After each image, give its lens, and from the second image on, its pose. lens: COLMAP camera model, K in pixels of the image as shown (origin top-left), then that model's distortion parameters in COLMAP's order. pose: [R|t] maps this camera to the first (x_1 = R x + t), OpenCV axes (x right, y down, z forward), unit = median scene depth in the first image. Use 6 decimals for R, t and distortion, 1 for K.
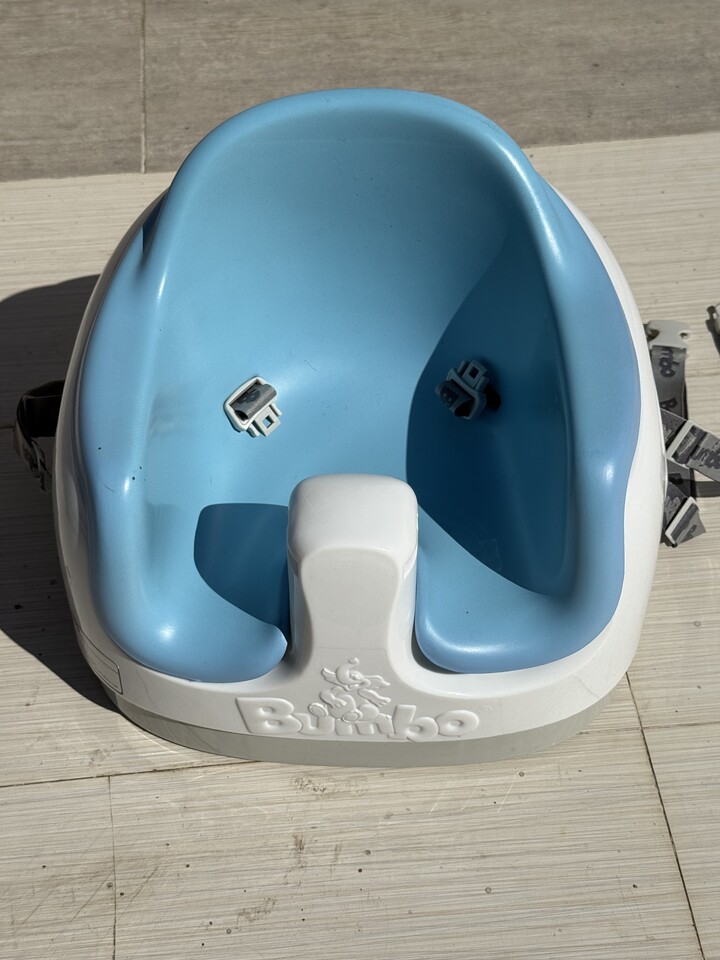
lens RADIAL K [[1353.1, 0, 363.3], [0, 1353.1, 478.4], [0, 0, 1]] dist [0.231979, -0.588753]
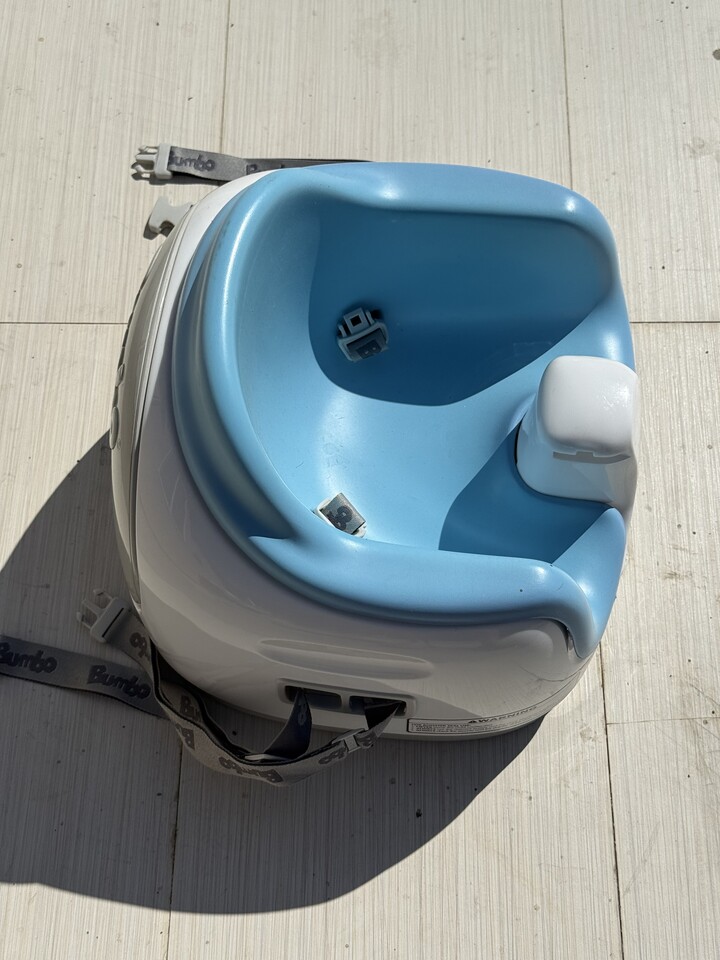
lens RADIAL K [[1353.1, 0, 363.3], [0, 1353.1, 478.4], [0, 0, 1]] dist [0.231979, -0.588753]
pose [[0.108768, -0.903583, 0.414376, -0.495963], [0.769106, 0.340591, 0.540808, -0.632916], [-0.629798, 0.259877, 0.731996, 0.226858]]
